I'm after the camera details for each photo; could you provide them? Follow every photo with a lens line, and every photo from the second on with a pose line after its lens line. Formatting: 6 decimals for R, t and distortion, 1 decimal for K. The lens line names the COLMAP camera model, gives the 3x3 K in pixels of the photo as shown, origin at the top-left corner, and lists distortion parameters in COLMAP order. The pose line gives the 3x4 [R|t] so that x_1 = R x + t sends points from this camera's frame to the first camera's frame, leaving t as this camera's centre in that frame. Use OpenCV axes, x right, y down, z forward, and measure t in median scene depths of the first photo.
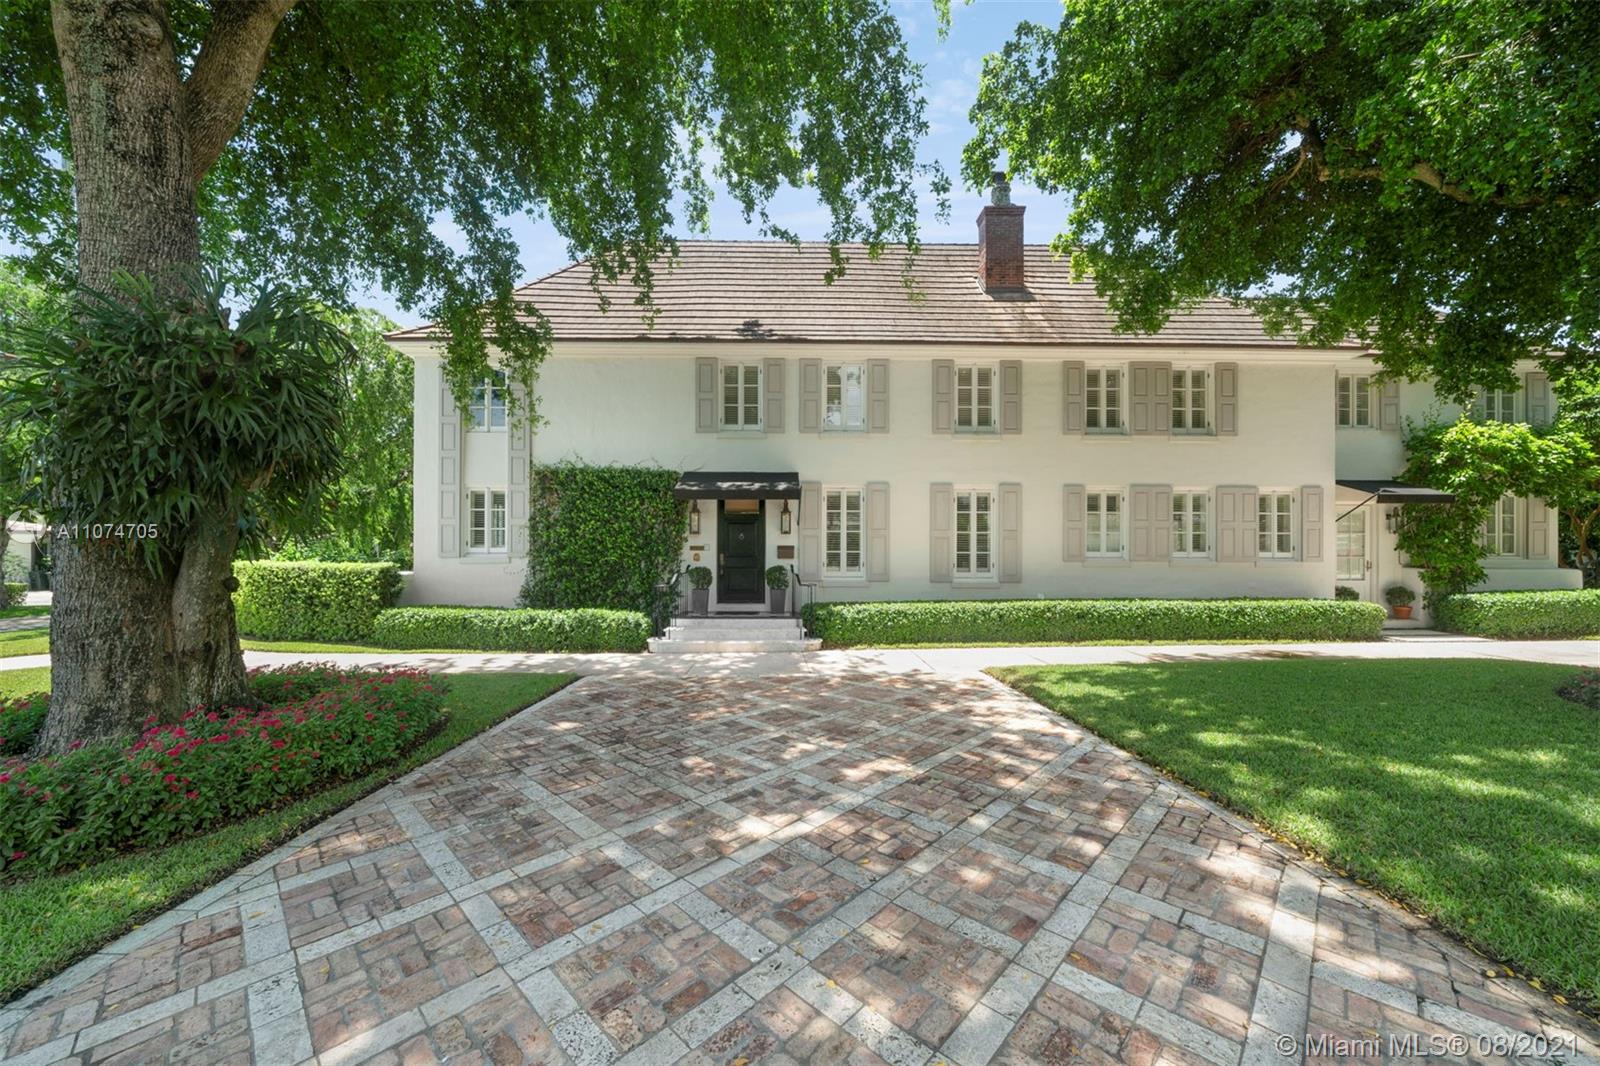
lens RADIAL K [[559.0, 0, 786.5], [0, 559.0, 541.8], [0, 0, 1]] dist [0.001742, -0.000008]
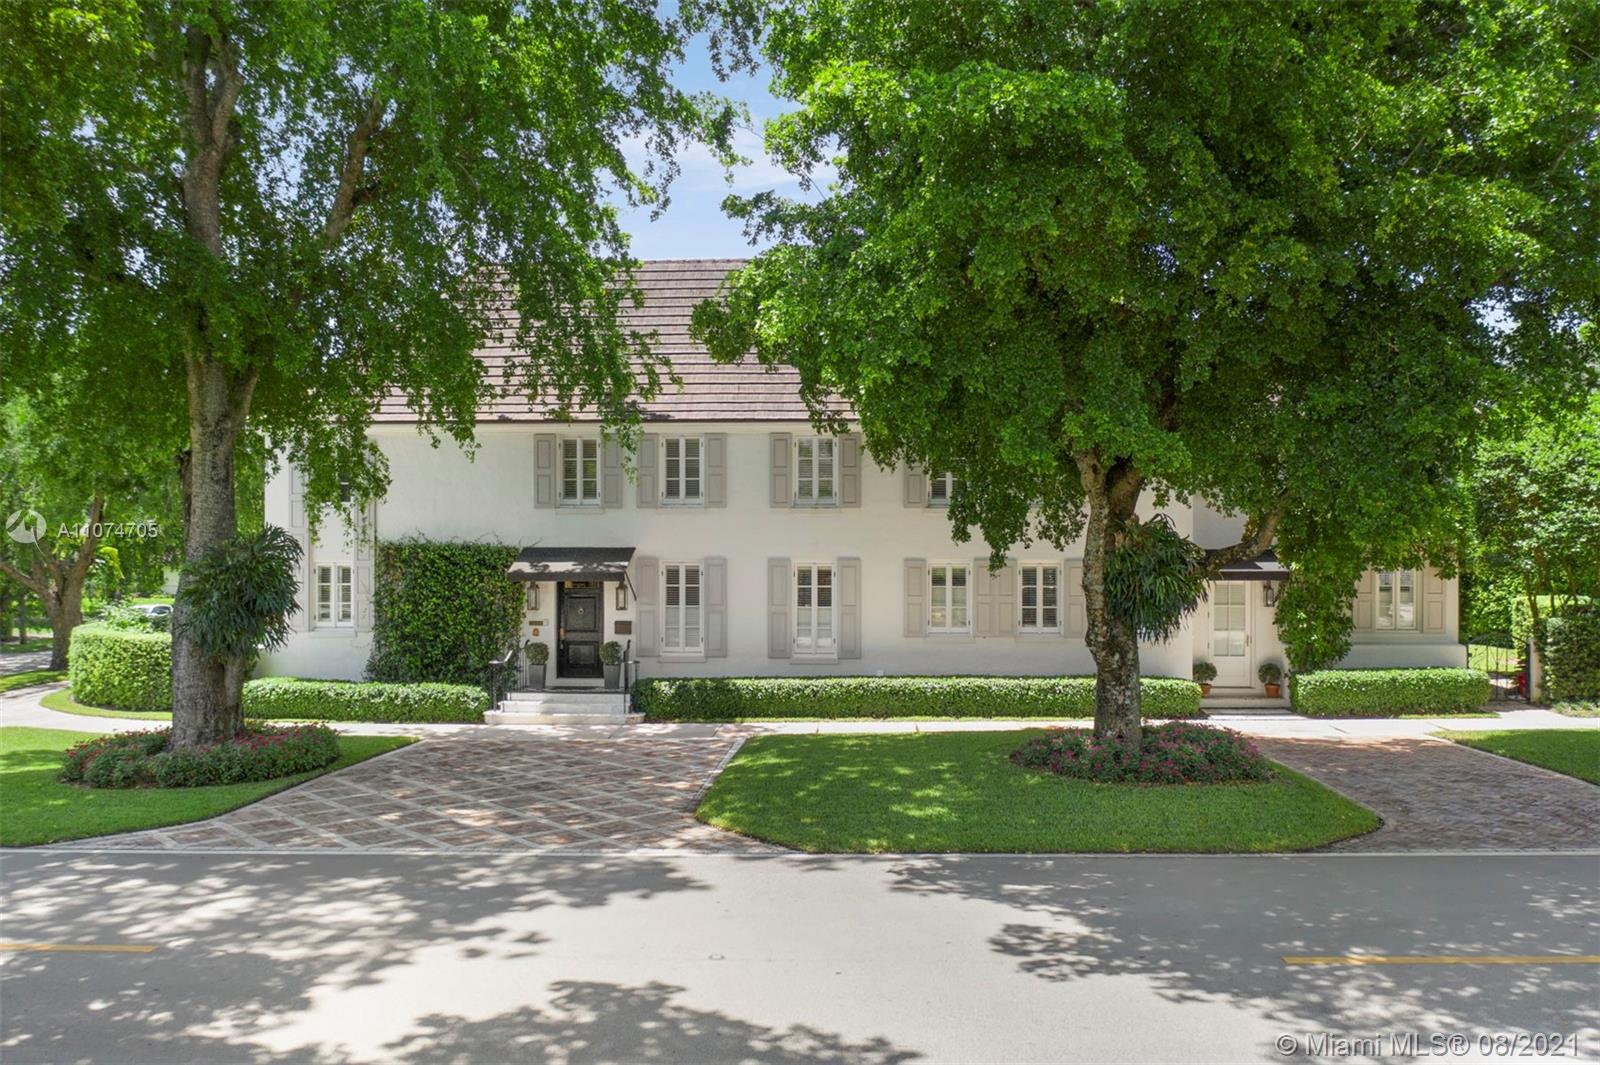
lens RADIAL K [[1273.5, 0, 805.4], [0, 1273.5, 530.7], [0, 0, 1]] dist [-0.026023, 0.003672]
pose [[0.997523, -0.002995, -0.070277, 0.490148], [0.003530, 0.999966, 0.007485, -0.172381], [0.070252, -0.007714, 0.997499, -1.260698]]
